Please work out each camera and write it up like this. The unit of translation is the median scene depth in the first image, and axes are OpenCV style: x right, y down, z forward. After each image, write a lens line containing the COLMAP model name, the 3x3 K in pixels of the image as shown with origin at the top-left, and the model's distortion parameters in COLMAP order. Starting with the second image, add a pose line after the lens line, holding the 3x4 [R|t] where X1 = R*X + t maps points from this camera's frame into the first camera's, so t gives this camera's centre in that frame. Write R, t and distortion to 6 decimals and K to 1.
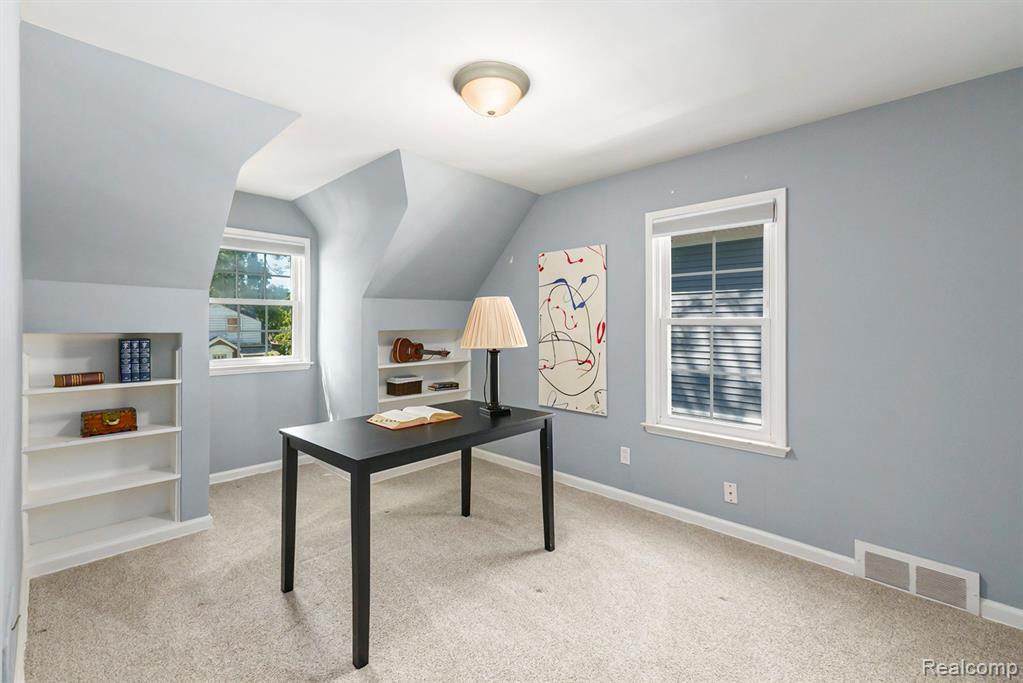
lens RADIAL K [[442.2, 0, 512.1], [0, 442.2, 331.5], [0, 0, 1]] dist [0.020555, 0.000079]
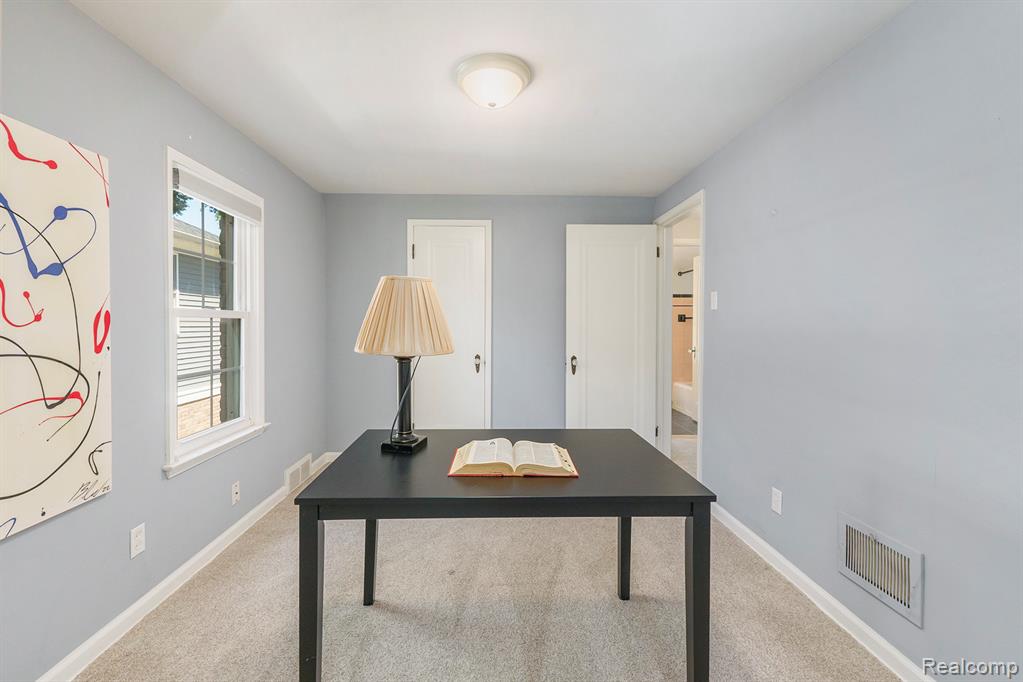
lens RADIAL K [[442.2, 0, 507.5], [0, 442.2, 321.6], [0, 0, 1]] dist [0.020555, 0.000079]
pose [[-0.712998, -0.015097, 0.701003, -0.477596], [-0.006619, 0.999869, 0.014802, -0.018729], [-0.701135, 0.005914, -0.713004, 1.025405]]
